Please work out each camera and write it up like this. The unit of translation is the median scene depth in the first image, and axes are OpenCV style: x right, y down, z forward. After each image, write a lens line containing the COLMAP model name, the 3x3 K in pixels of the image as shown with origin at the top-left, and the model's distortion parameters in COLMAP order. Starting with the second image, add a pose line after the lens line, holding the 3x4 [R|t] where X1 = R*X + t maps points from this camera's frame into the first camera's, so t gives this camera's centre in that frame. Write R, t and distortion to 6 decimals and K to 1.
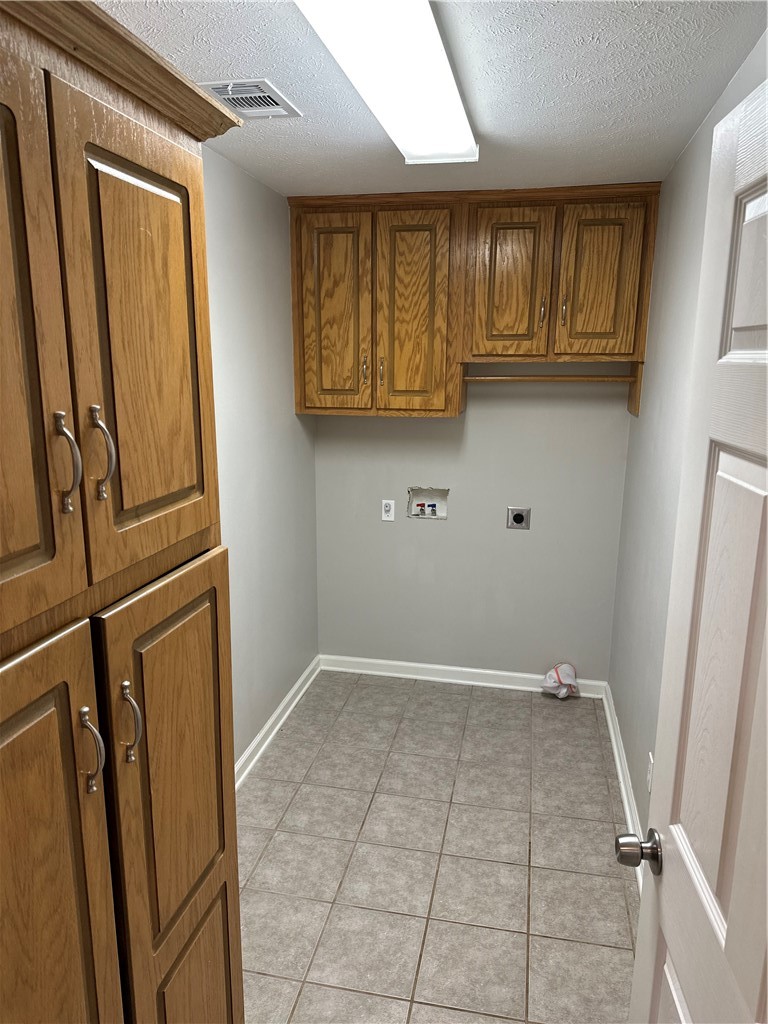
lens RADIAL K [[705.3, 0, 384.0], [0, 705.3, 512.0], [0, 0, 1]] dist [0.137331, -0.214299]
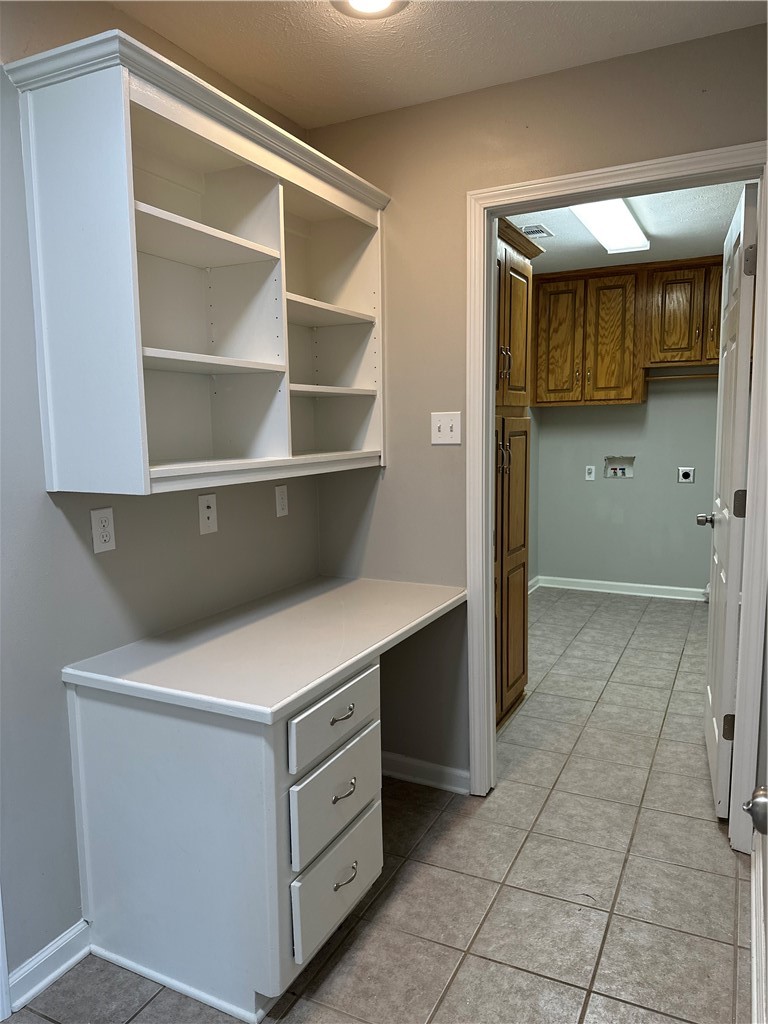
lens RADIAL K [[717.4, 0, 371.6], [0, 717.4, 514.2], [0, 0, 1]] dist [0.171164, -0.388917]
pose [[0.964278, 0.012379, -0.264605, -0.037113], [-0.035392, 0.995972, -0.082382, 0.261248], [0.262519, 0.088804, 0.960832, -0.662065]]
